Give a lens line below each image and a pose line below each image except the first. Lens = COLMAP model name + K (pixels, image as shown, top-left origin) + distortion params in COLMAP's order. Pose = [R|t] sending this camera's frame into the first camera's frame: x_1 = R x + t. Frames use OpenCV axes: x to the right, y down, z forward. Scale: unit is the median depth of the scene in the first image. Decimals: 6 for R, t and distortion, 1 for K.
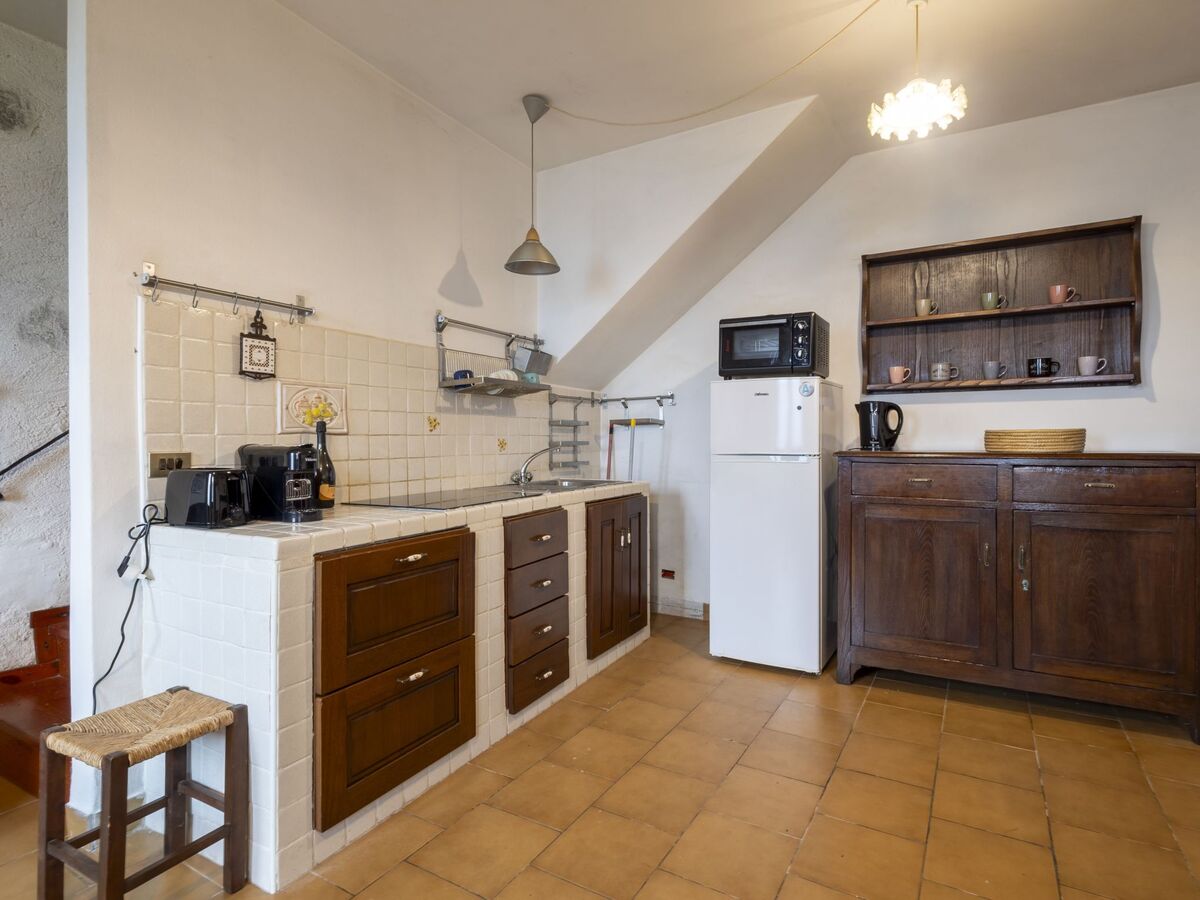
lens RADIAL K [[626.0, 0, 581.2], [0, 626.0, 443.1], [0, 0, 1]] dist [0.003828, 0.001450]
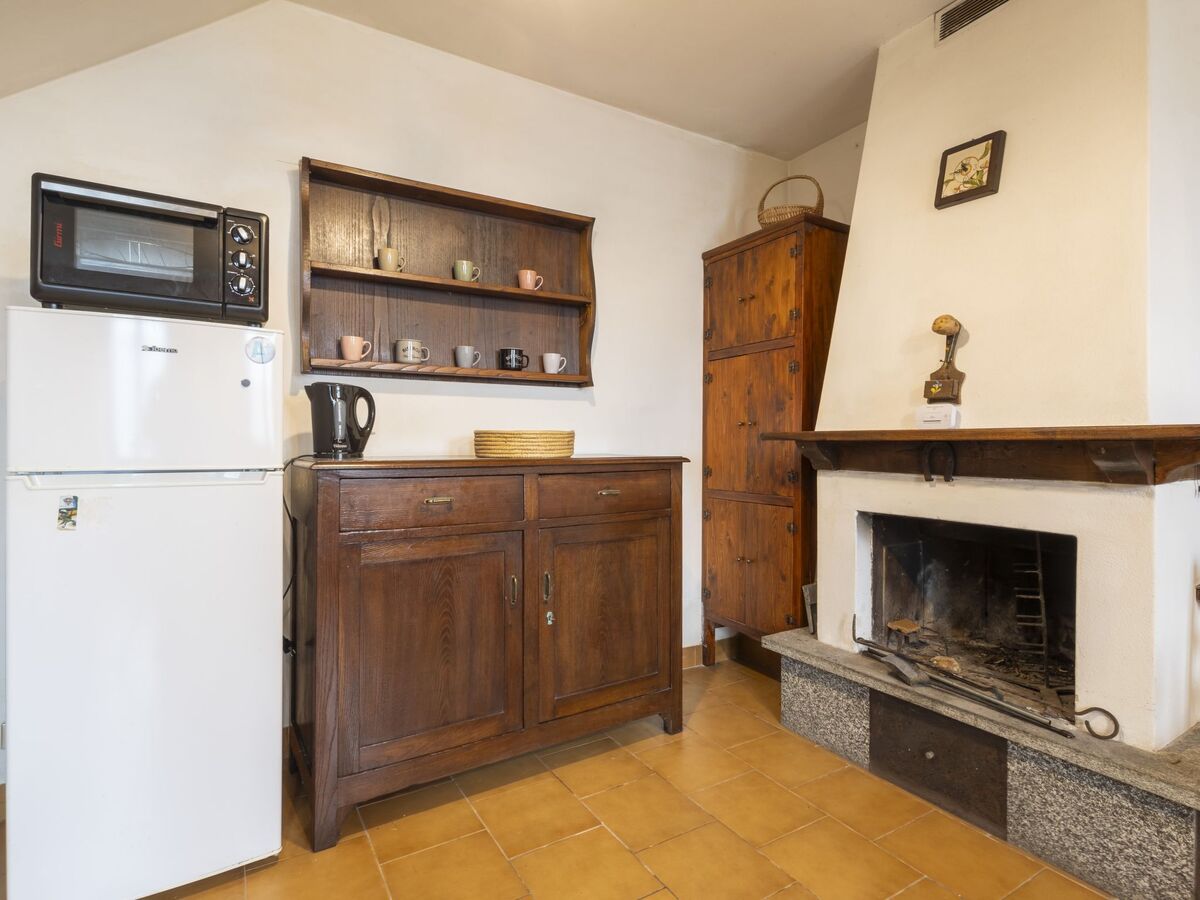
lens RADIAL K [[654.4, 0, 644.7], [0, 654.4, 448.1], [0, 0, 1]] dist [-0.001175, 0.001265]
pose [[0.430558, -0.004790, 0.902550, -0.014238], [0.000881, 0.999988, 0.004887, -0.002001], [-0.902562, -0.001309, 0.430557, 0.462384]]
